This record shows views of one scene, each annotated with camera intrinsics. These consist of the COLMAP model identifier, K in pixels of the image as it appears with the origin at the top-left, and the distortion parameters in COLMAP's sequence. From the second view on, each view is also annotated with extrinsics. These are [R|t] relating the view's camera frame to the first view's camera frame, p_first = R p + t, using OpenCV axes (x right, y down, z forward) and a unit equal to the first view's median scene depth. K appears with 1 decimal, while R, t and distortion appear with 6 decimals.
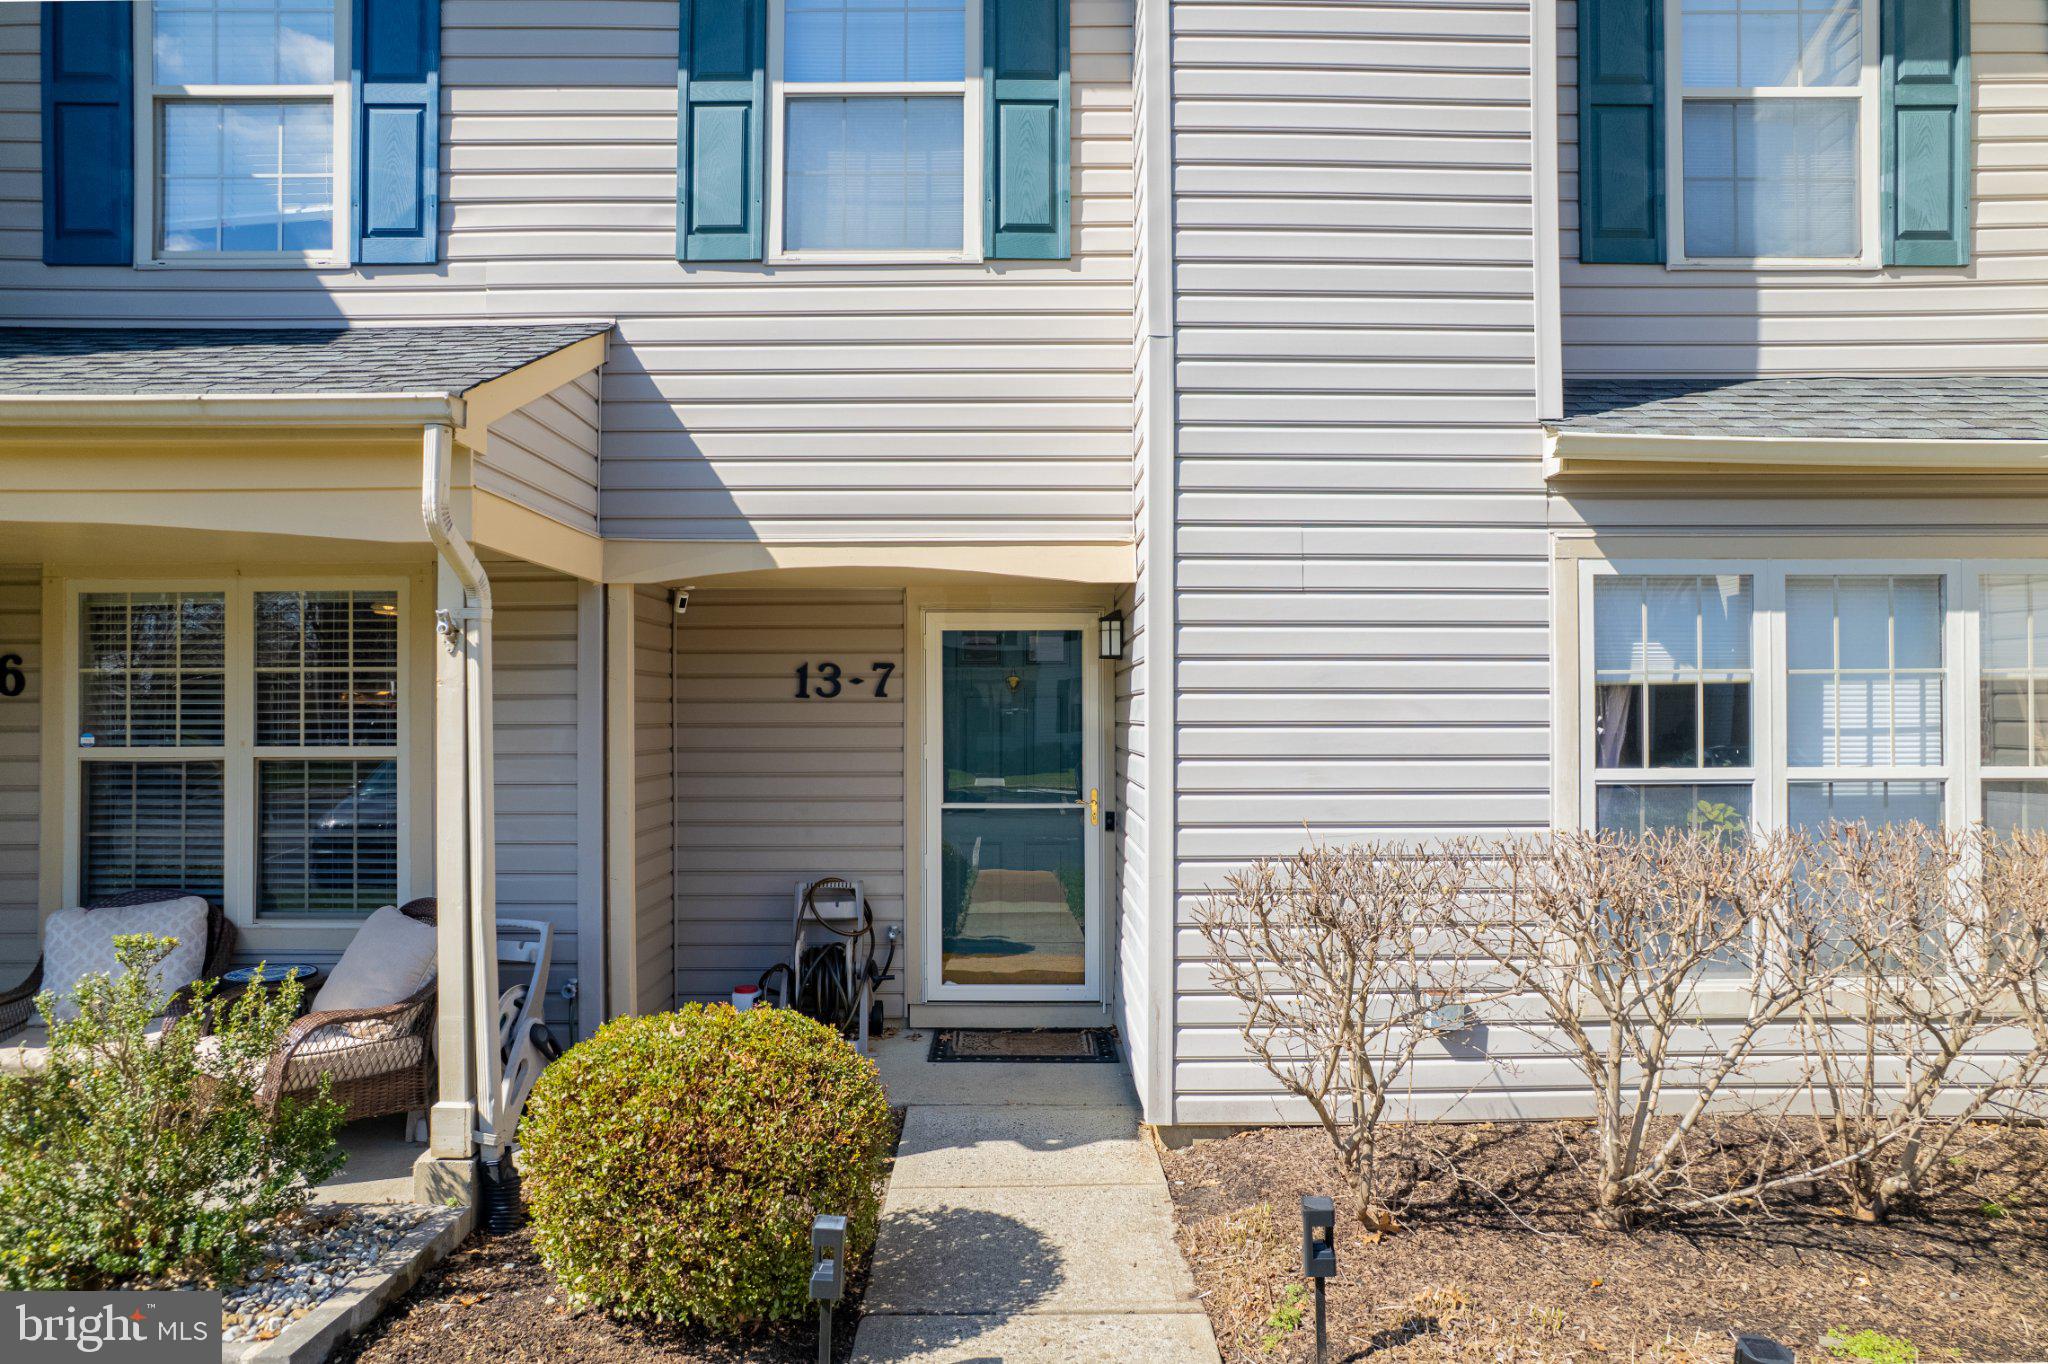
lens RADIAL K [[1340.1, 0, 1025.1], [0, 1340.1, 685.8], [0, 0, 1]] dist [-0.041121, 0.020201]
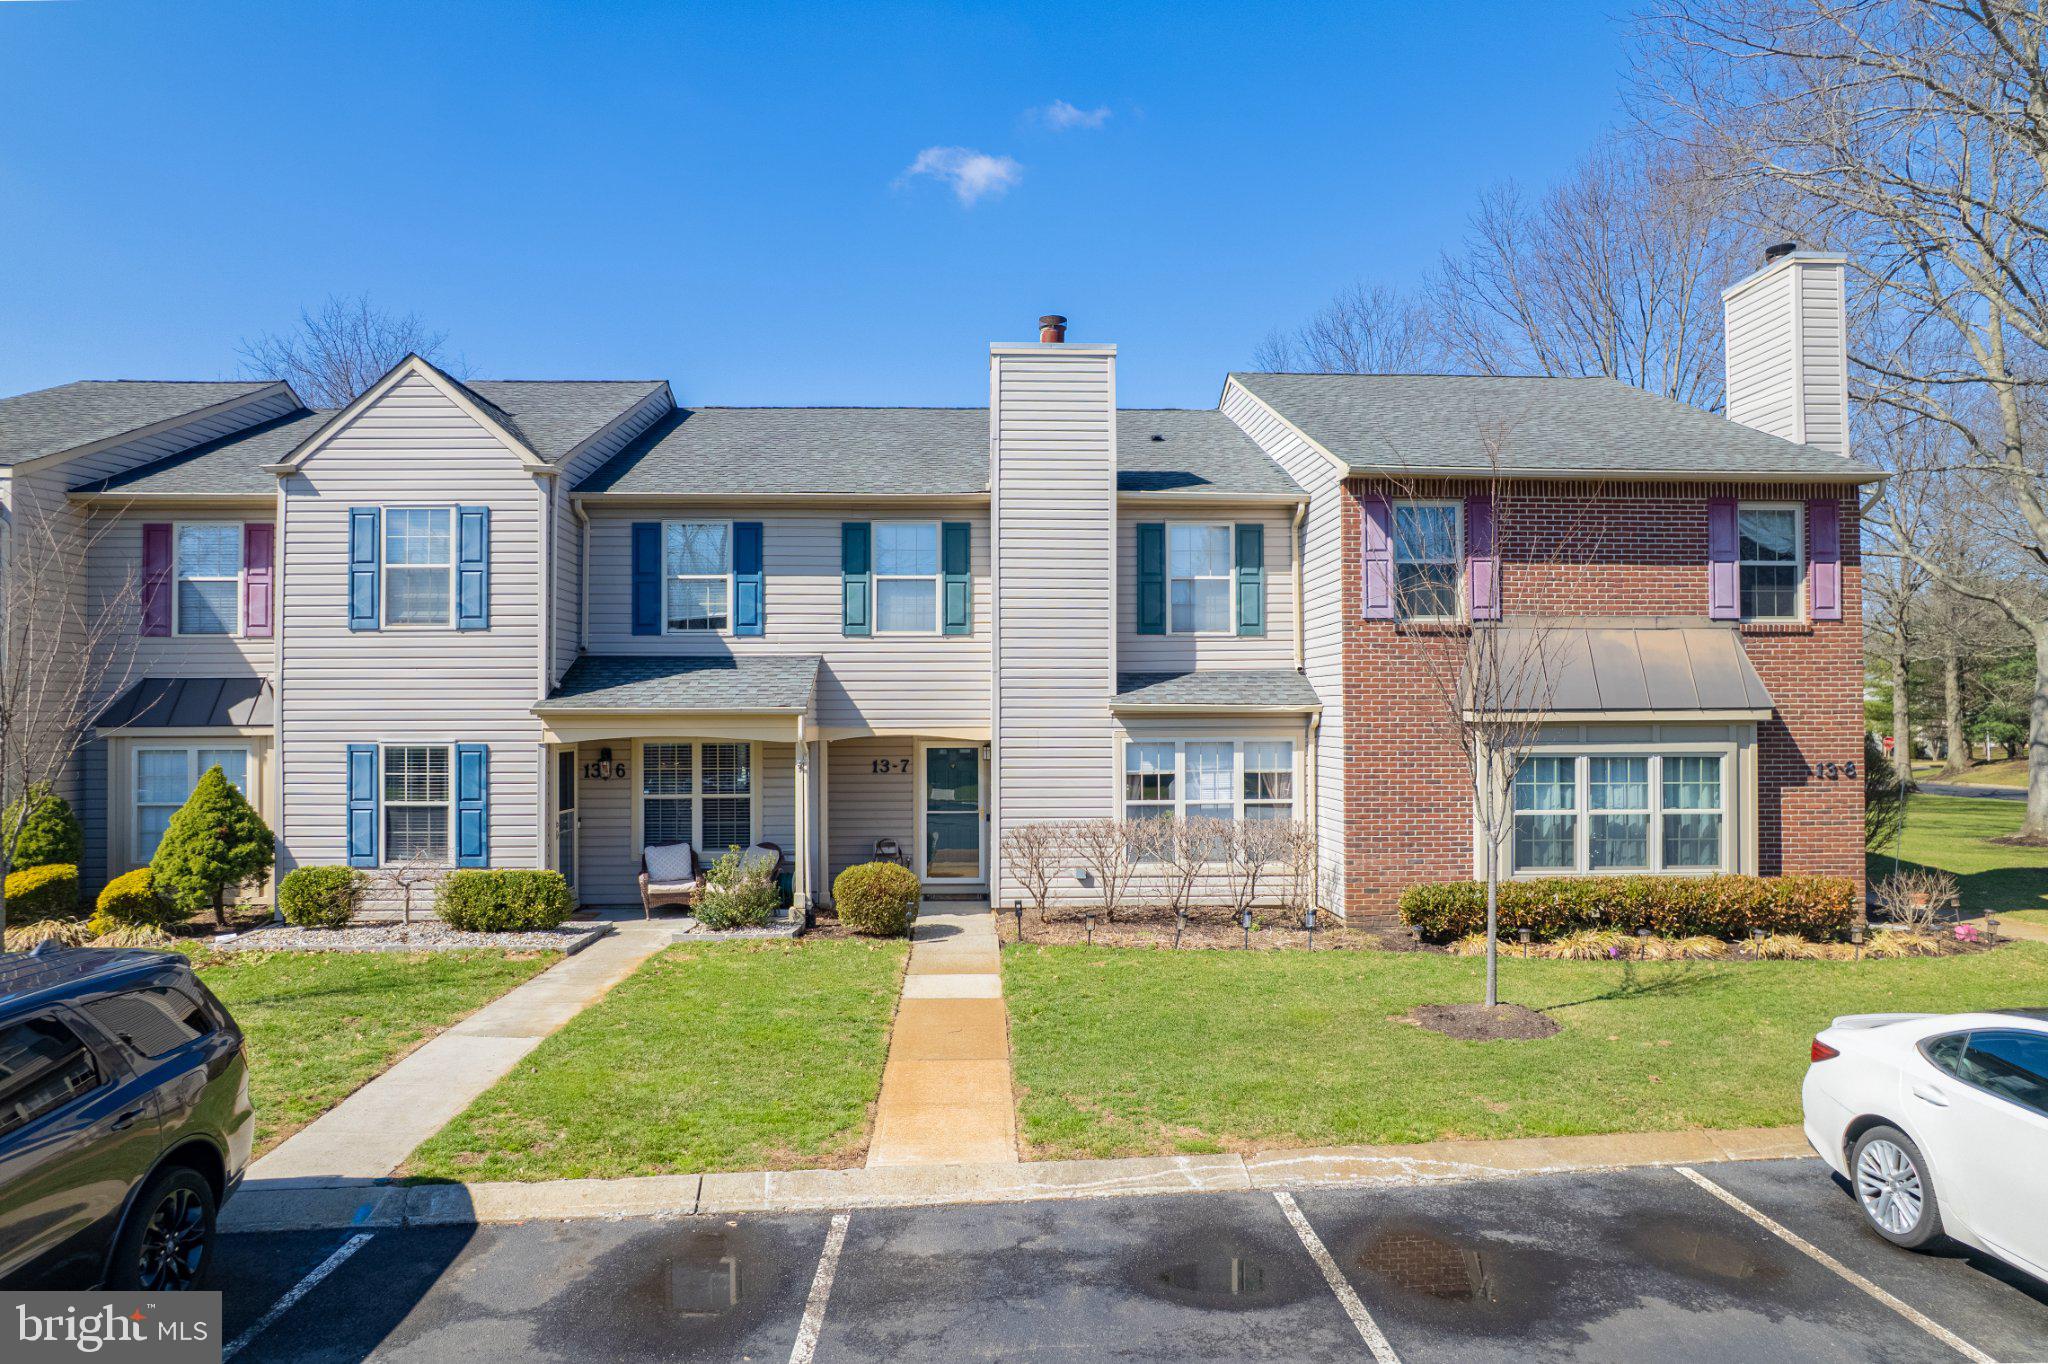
lens RADIAL K [[1340.1, 0, 1021.0], [0, 1340.1, 680.1], [0, 0, 1]] dist [-0.041121, 0.020201]
pose [[0.999464, -0.001125, 0.032712, 0.049078], [0.001426, 0.999957, -0.009171, -0.185487], [-0.032700, 0.009213, 0.999423, -2.085074]]
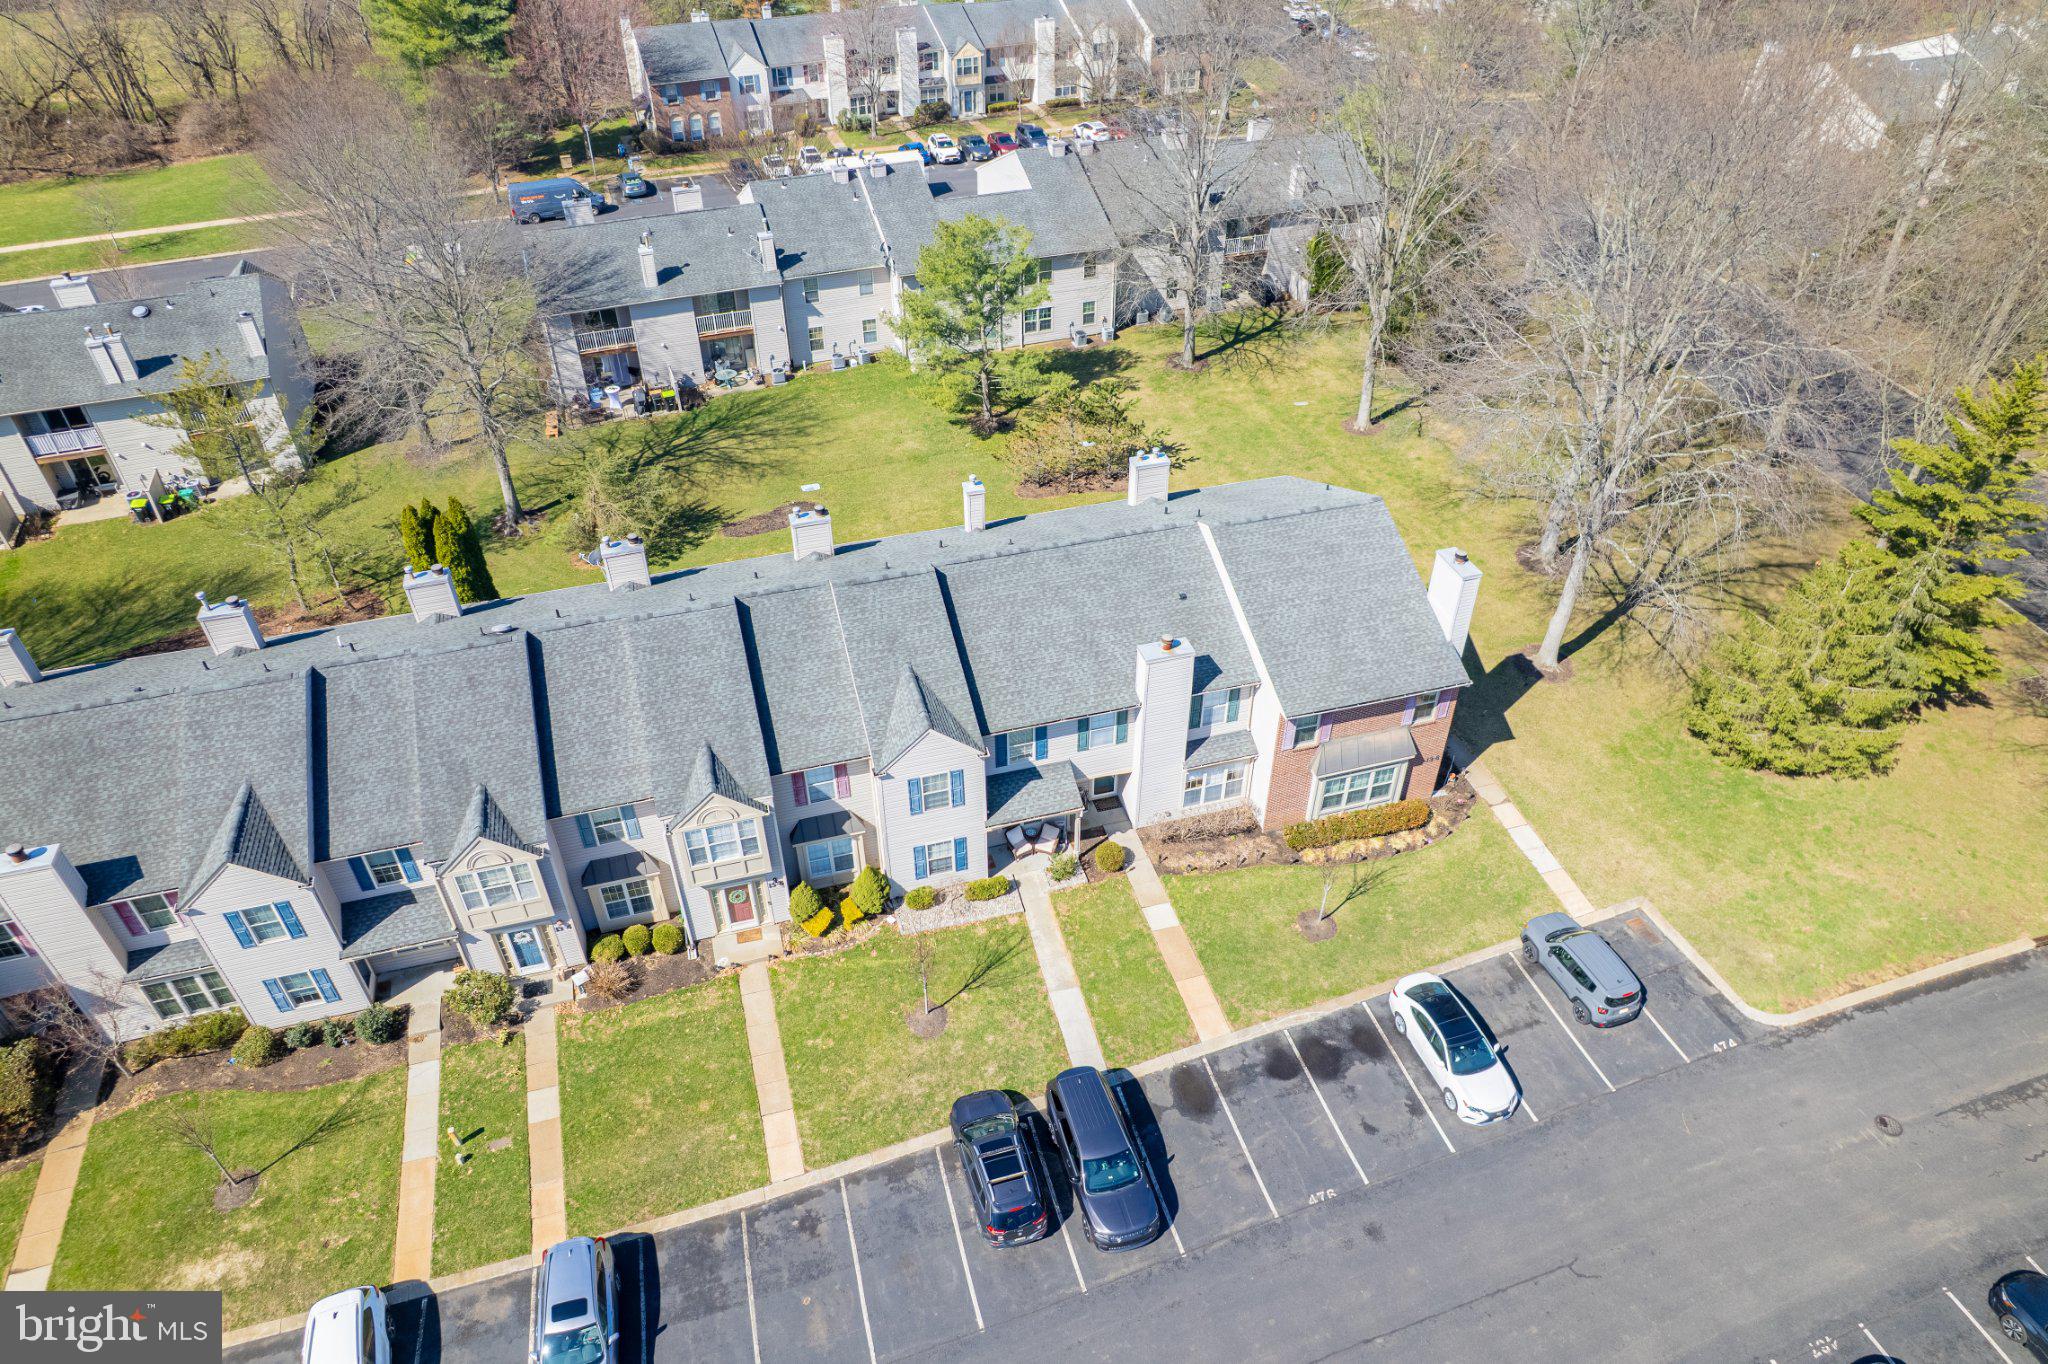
lens RADIAL K [[1340.1, 0, 1024.9], [0, 1340.1, 681.9], [0, 0, 1]] dist [-0.041121, 0.020201]
pose [[0.962333, -0.178172, 0.205352, -2.041032], [0.002908, 0.762027, 0.647539, -5.550246], [-0.271857, -0.622551, 0.733842, -4.261984]]
